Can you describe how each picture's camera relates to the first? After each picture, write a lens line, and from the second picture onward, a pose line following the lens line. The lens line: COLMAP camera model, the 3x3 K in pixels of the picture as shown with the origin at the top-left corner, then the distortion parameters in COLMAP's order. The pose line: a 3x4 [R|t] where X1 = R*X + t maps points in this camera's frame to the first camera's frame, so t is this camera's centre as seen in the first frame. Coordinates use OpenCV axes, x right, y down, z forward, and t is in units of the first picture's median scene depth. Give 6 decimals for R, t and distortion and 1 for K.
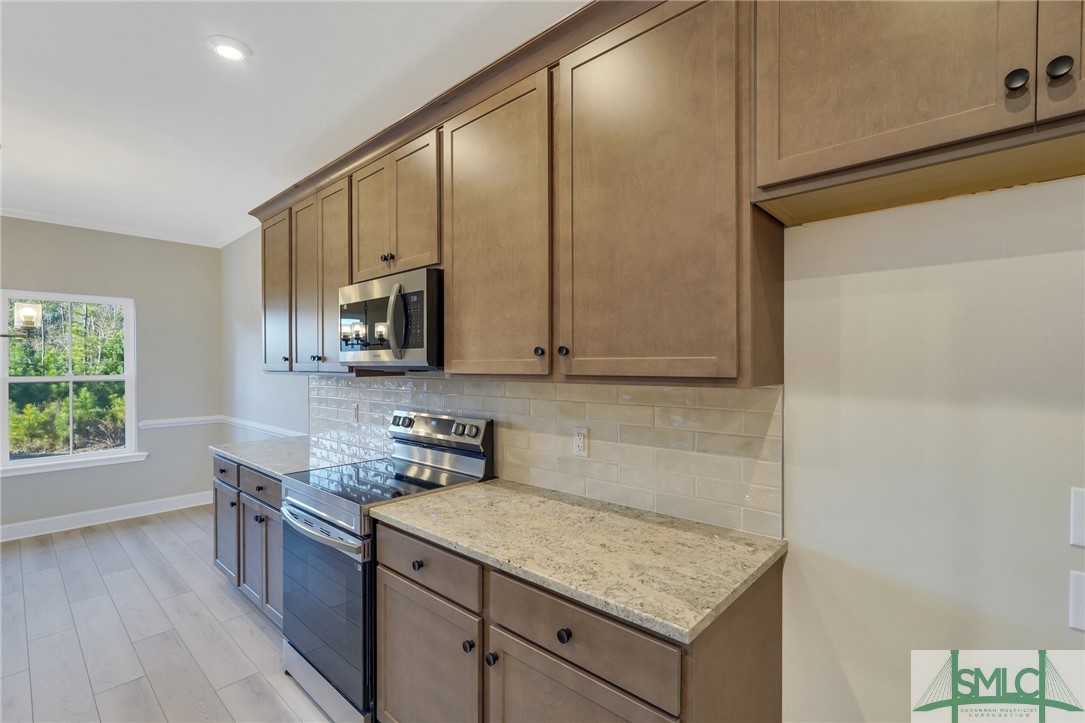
lens RADIAL K [[493.3, 0, 539.6], [0, 493.3, 367.8], [0, 0, 1]] dist [0.002851, 0.000554]
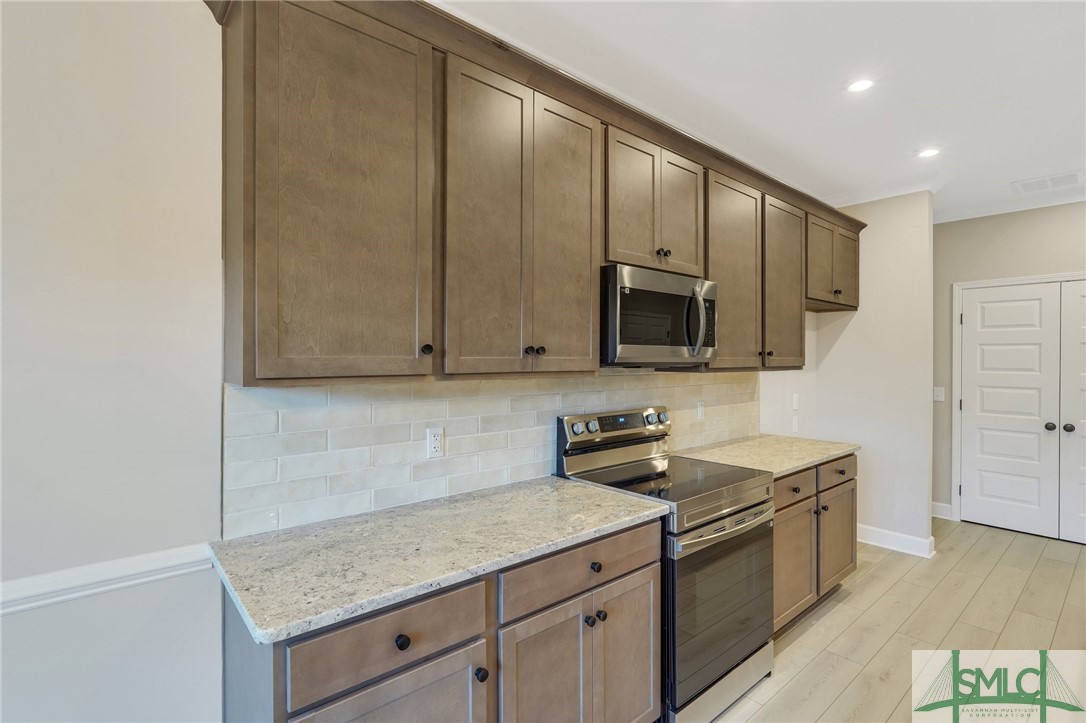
lens RADIAL K [[513.9, 0, 539.1], [0, 513.9, 360.7], [0, 0, 1]] dist [-0.001385, 0.001055]
pose [[0.118402, -0.000244, 0.992966, -0.669258], [0.007537, 0.999971, -0.000653, -0.004046], [-0.992937, 0.007561, 0.118400, 0.554036]]
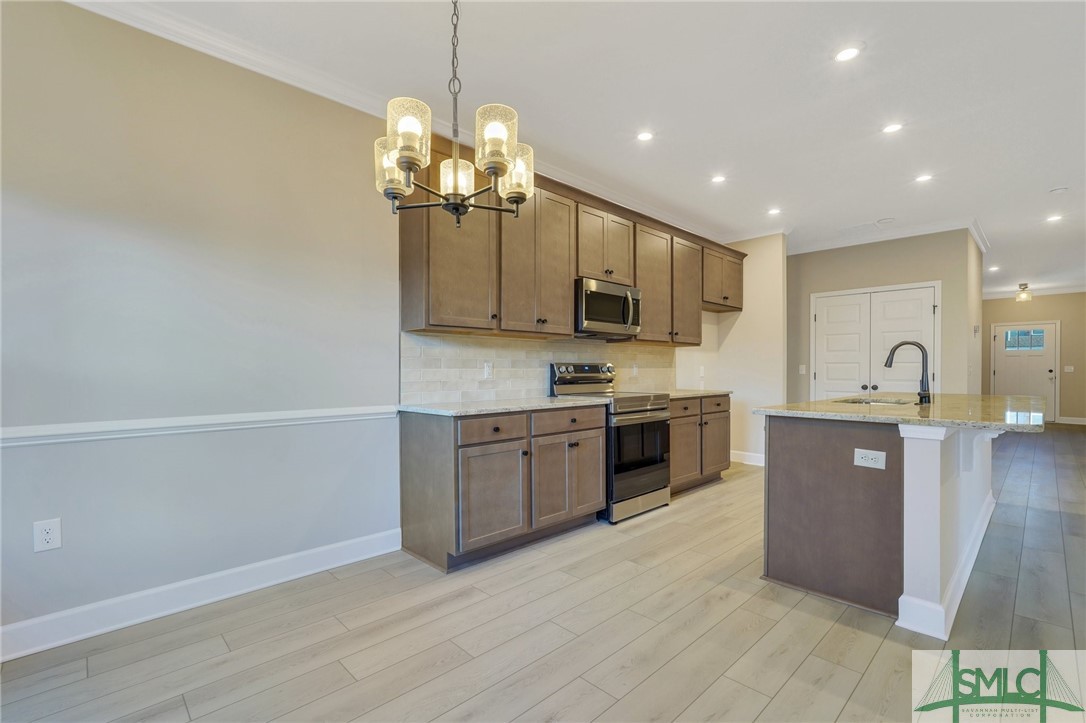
lens RADIAL K [[483.0, 0, 538.9], [0, 483.0, 374.4], [0, 0, 1]] dist [-0.001454, 0.001866]
pose [[0.065317, -0.003862, 0.997857, -1.013080], [0.012267, 0.999920, 0.003067, 0.067244], [-0.997789, 0.012040, 0.065360, 0.561607]]
